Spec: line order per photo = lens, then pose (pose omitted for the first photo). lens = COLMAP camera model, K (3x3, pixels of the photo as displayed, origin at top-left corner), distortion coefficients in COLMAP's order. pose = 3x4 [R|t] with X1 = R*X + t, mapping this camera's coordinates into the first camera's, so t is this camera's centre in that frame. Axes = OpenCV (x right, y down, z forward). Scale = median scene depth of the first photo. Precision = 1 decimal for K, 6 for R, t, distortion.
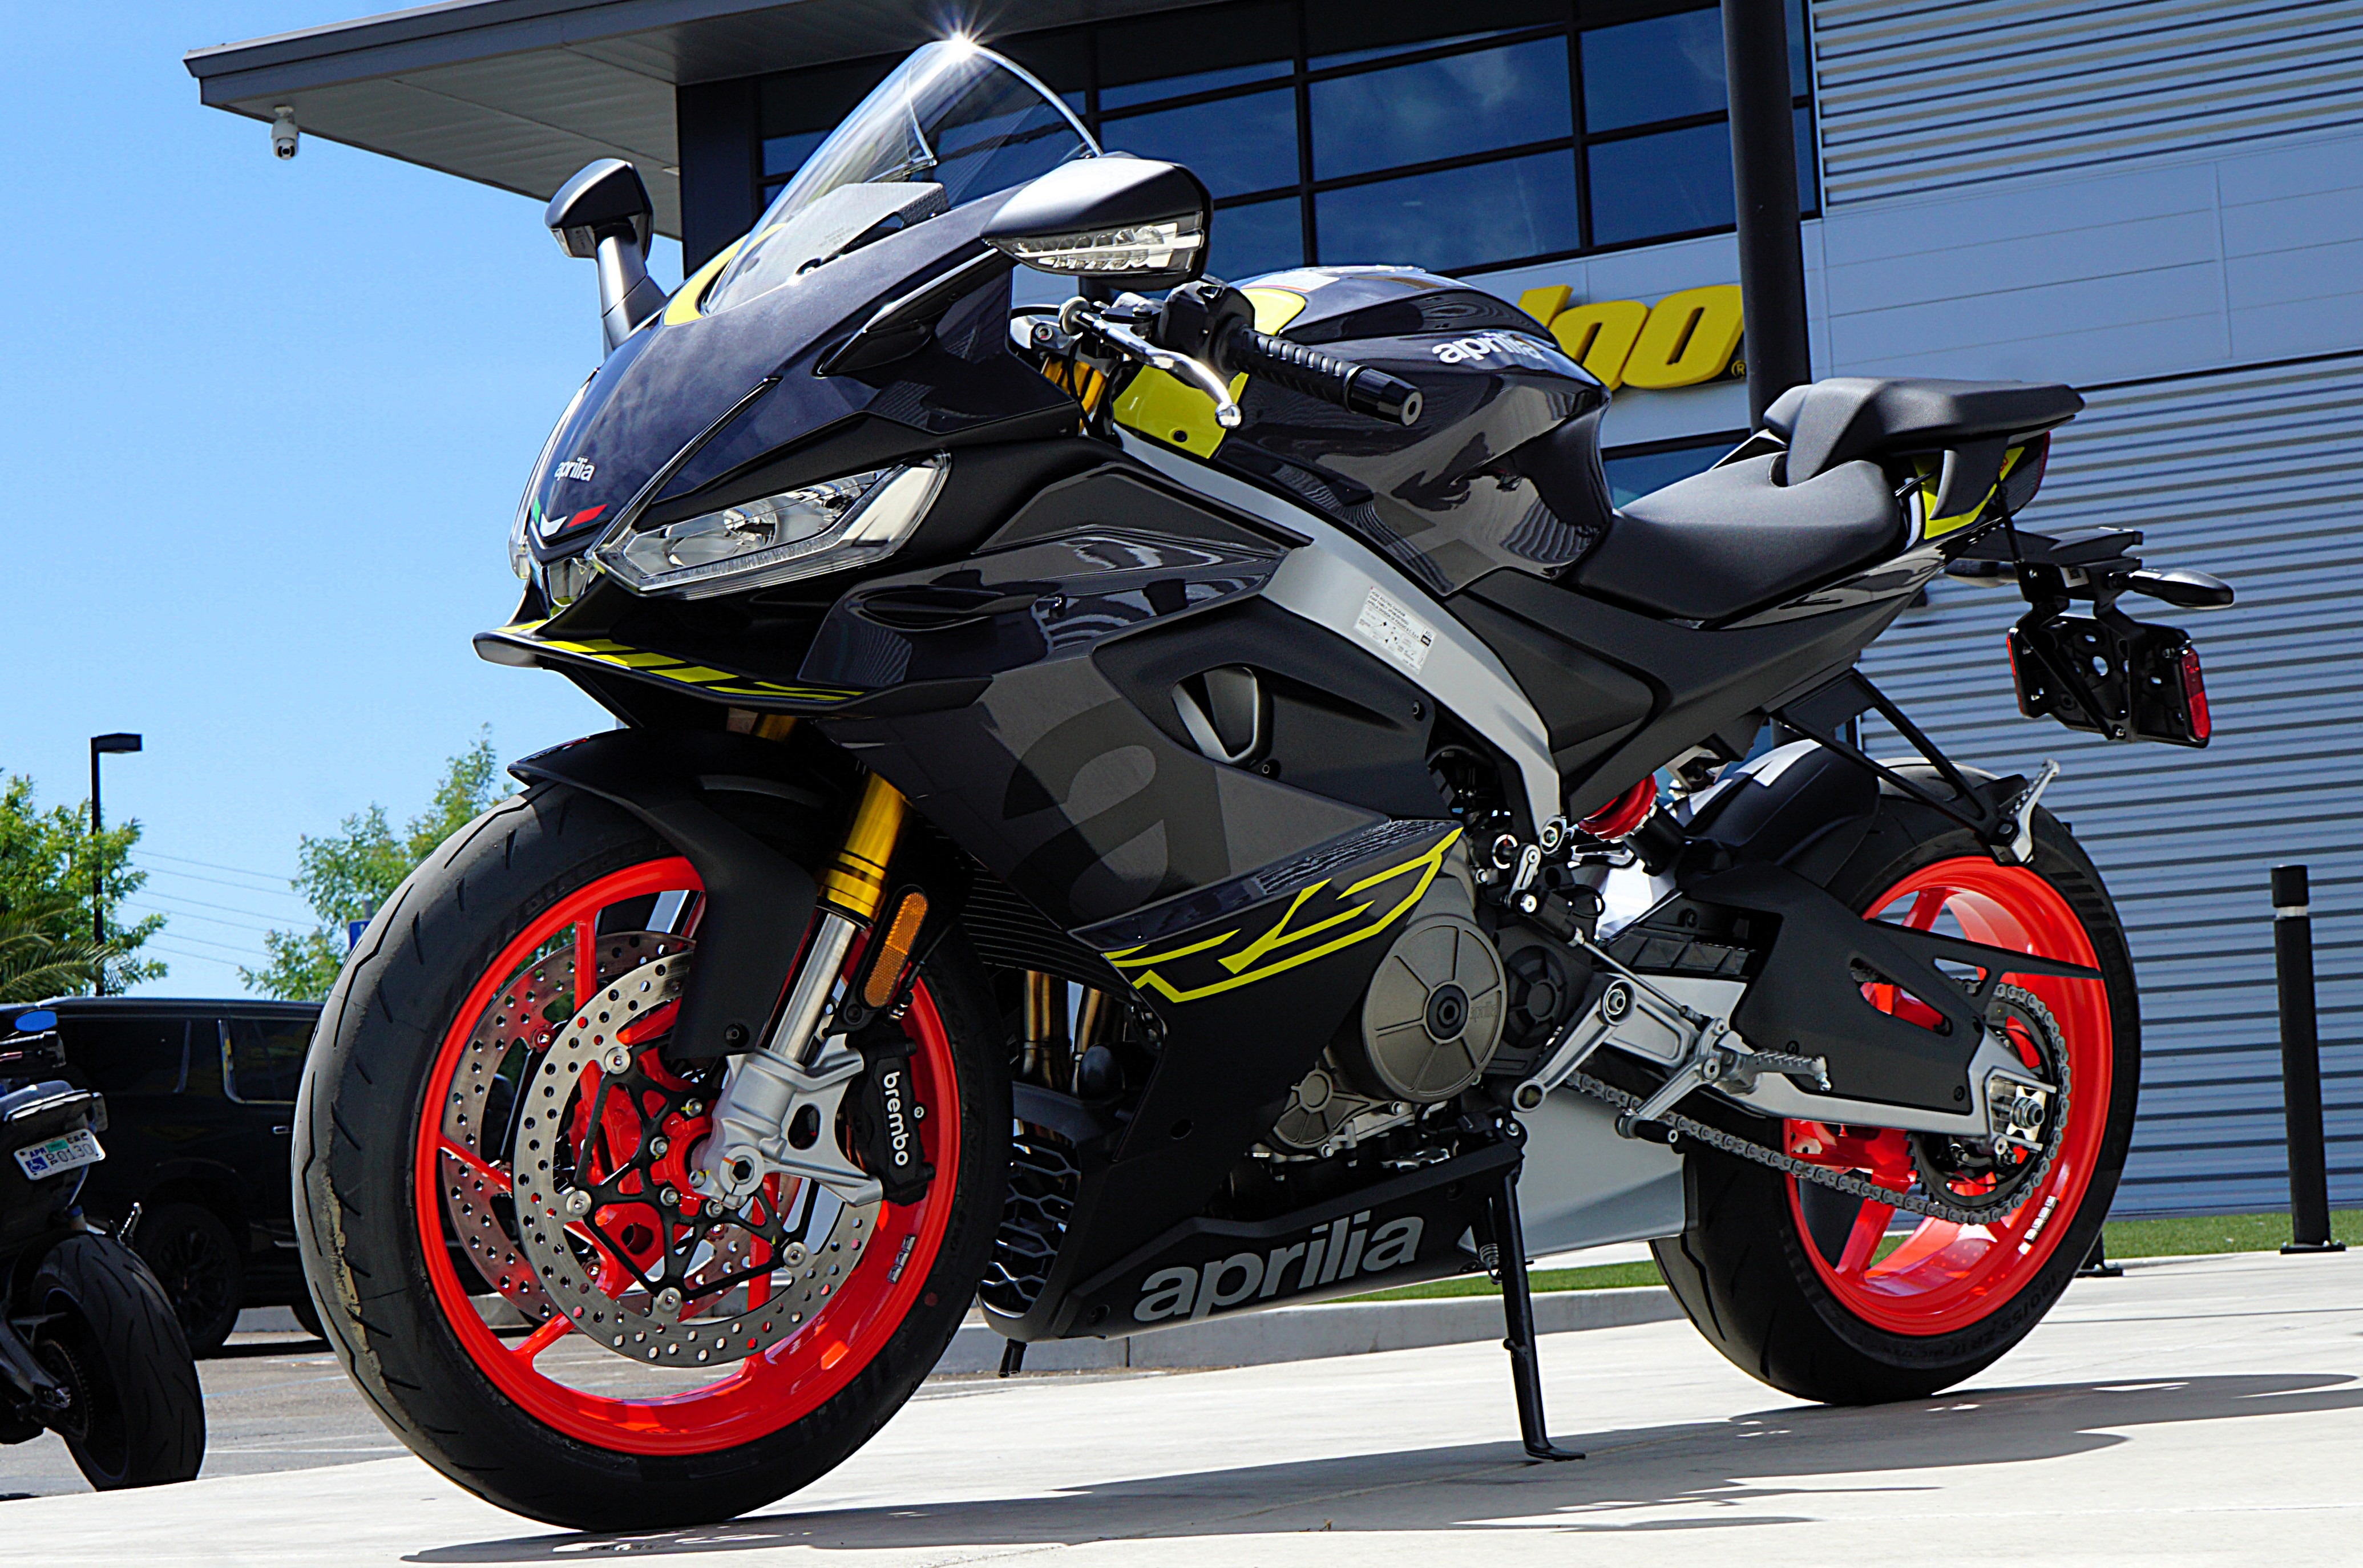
lens RADIAL K [[3591.7, 0, 1181.5], [0, 3591.7, 784.0], [0, 0, 1]] dist [-0.042966, -0.057470]
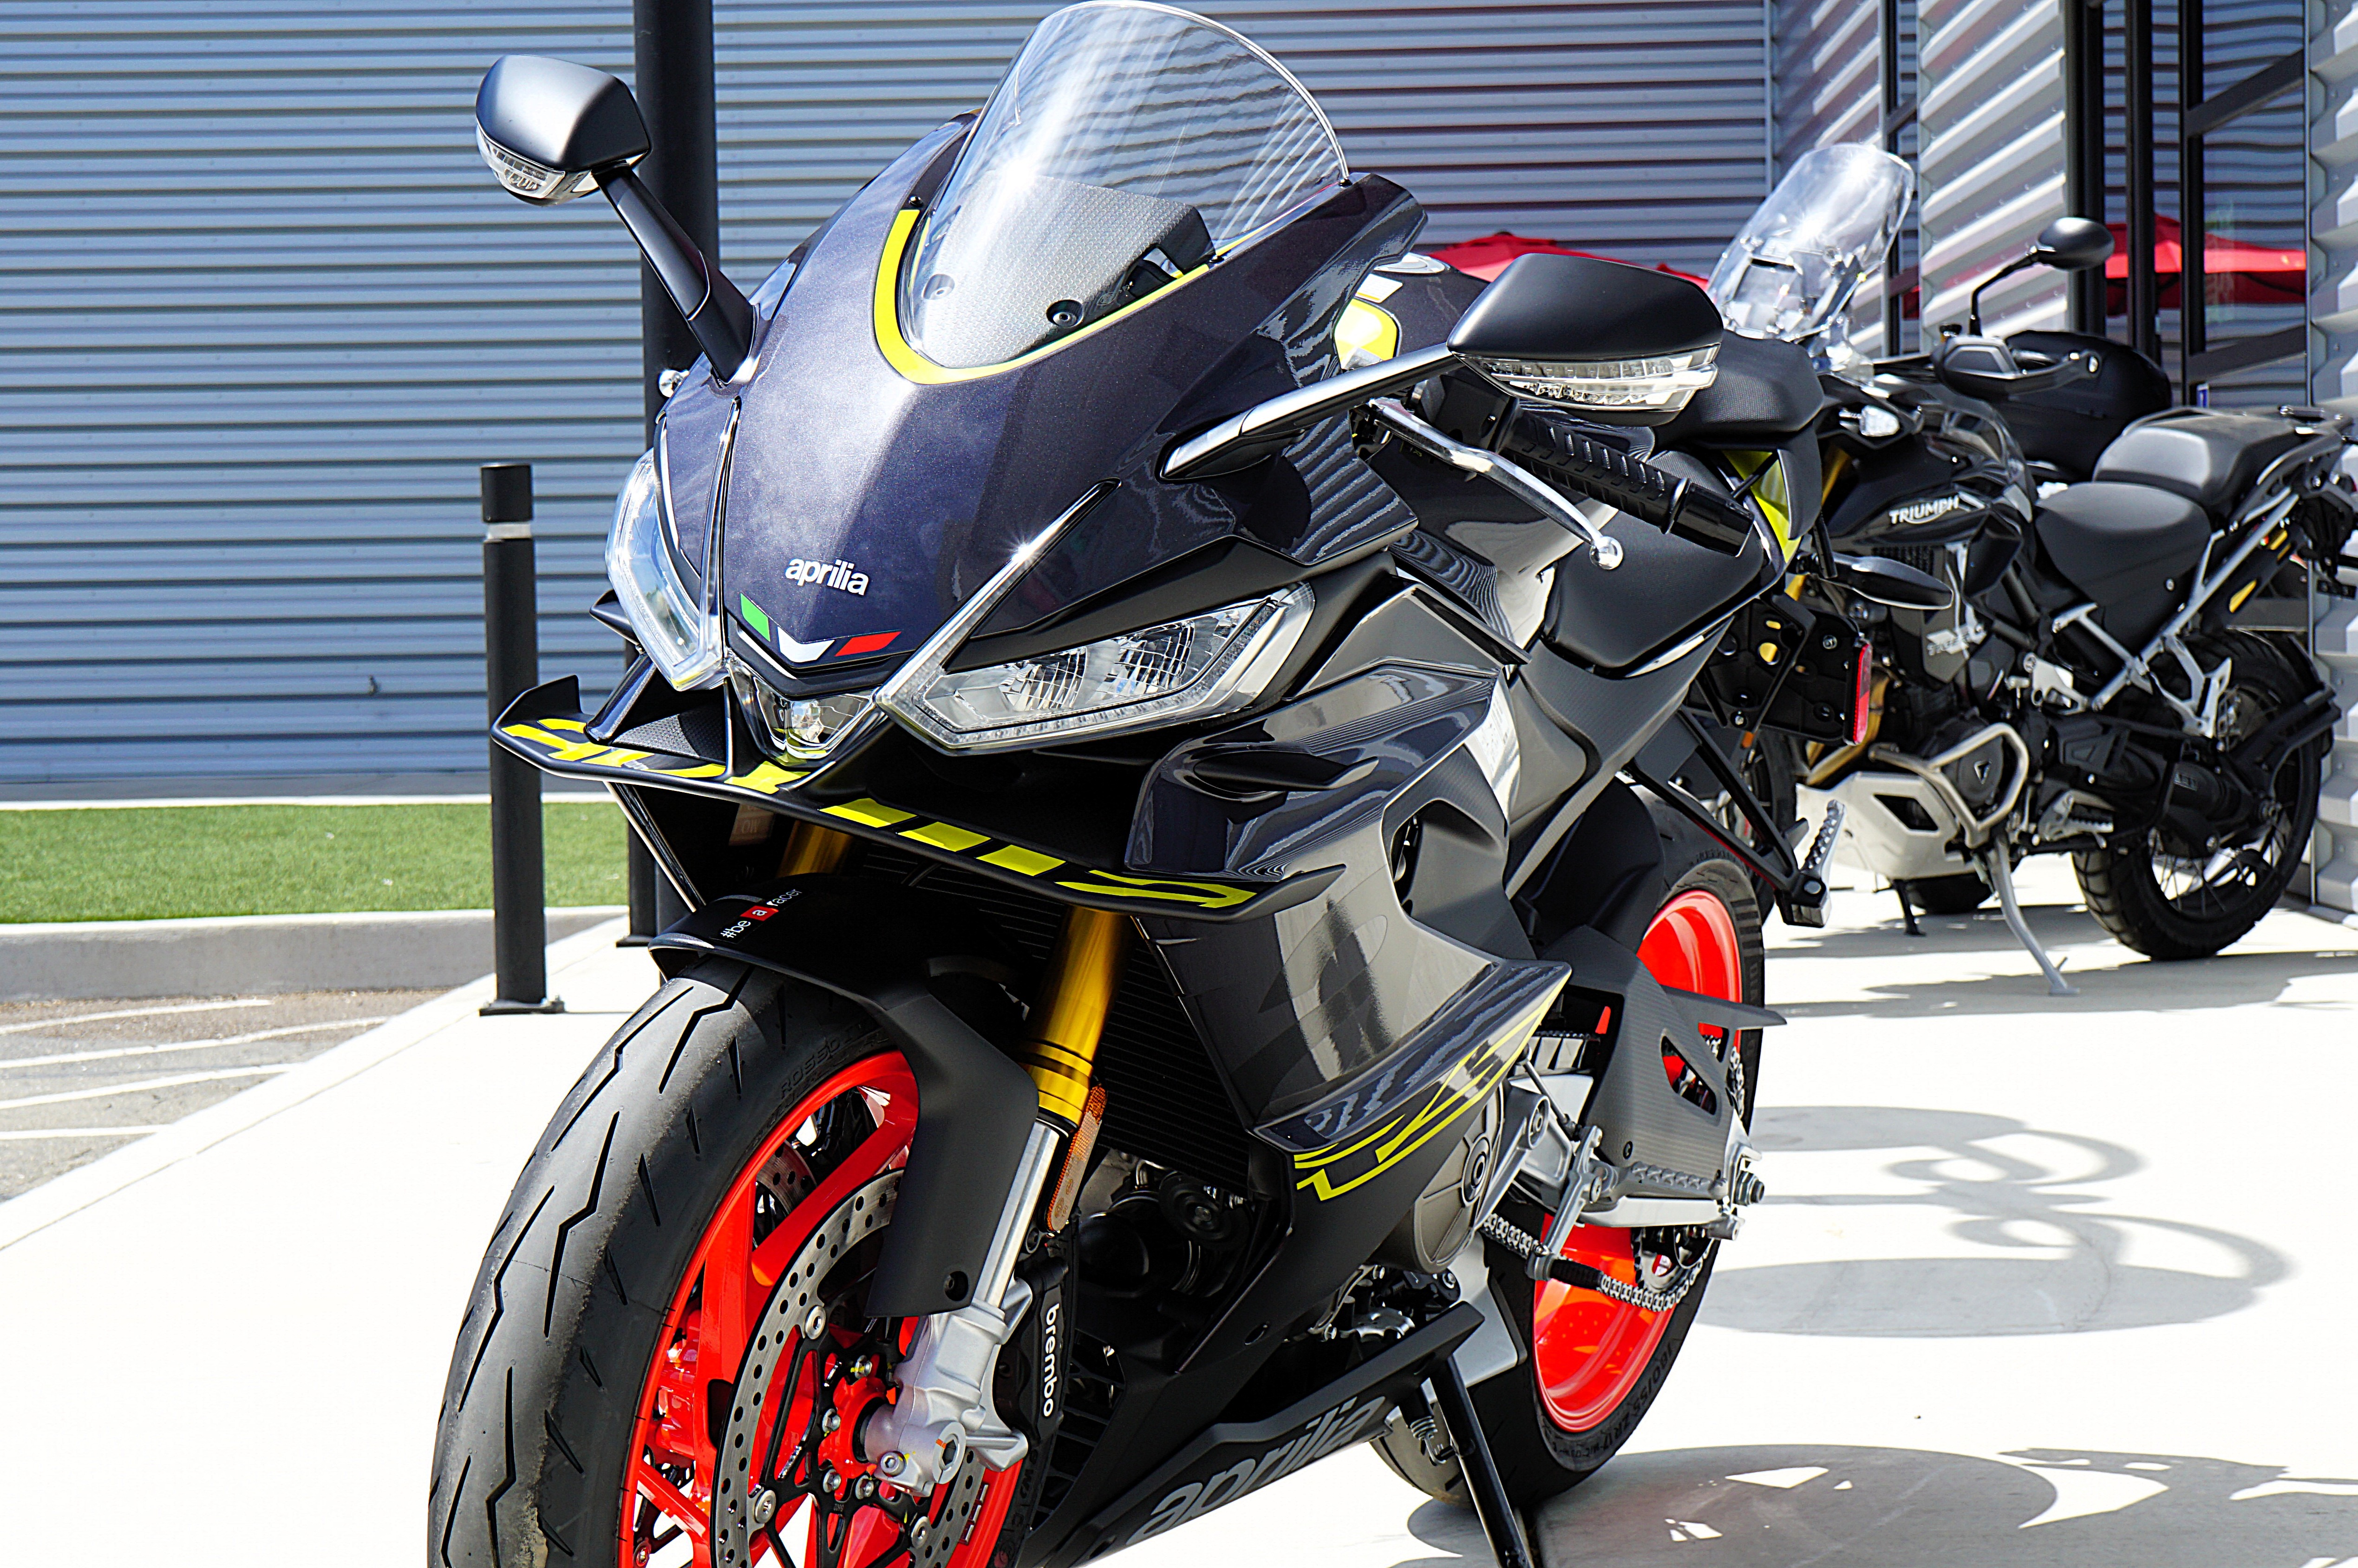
lens RADIAL K [[4675.5, 0, 1179.0], [0, 4675.5, 784.0], [0, 0, 1]] dist [0.101657, -0.168018]
pose [[0.894139, 0.012186, 0.447624, -0.497417], [-0.056008, 0.994823, 0.084795, -0.119492], [-0.444273, -0.100889, 0.890193, 0.059174]]
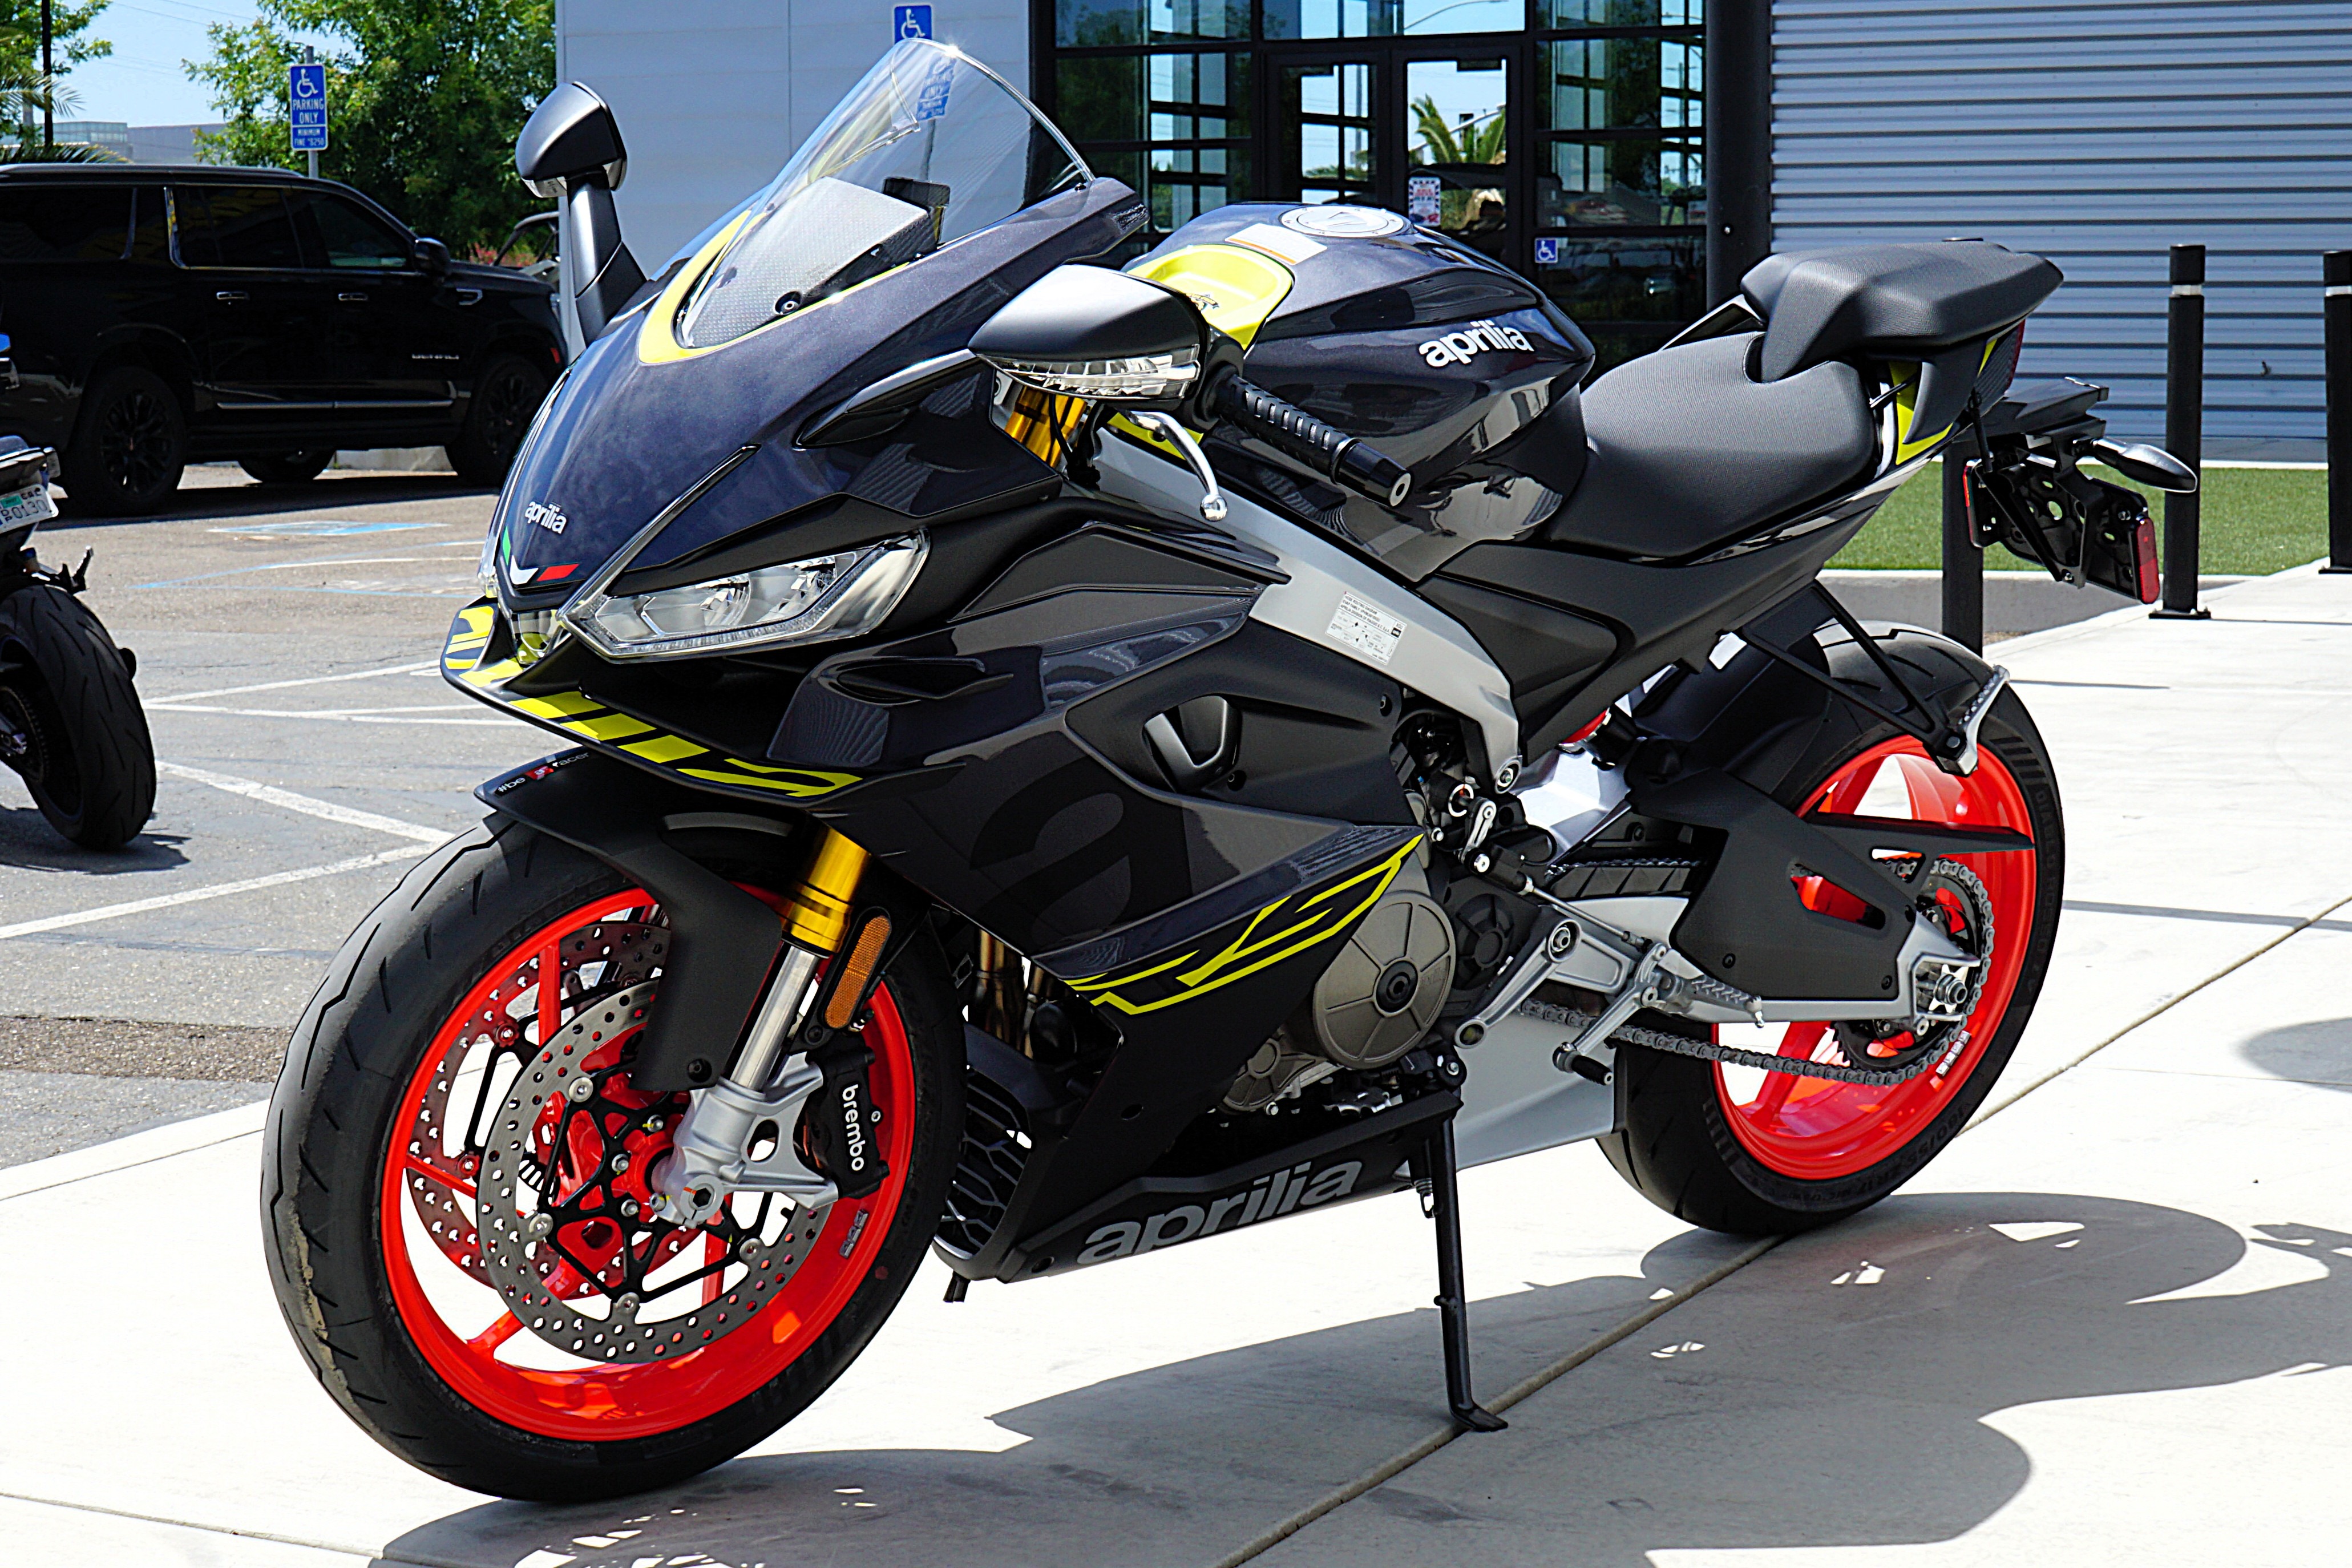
lens RADIAL K [[3477.2, 0, 1124.5], [0, 3477.2, 664.4], [0, 0, 1]] dist [-0.060050, 0.005598]
pose [[0.999183, 0.038932, 0.010873, -0.017600], [-0.040201, 0.985139, 0.166985, -0.191851], [-0.004210, -0.167286, 0.985899, 0.049468]]
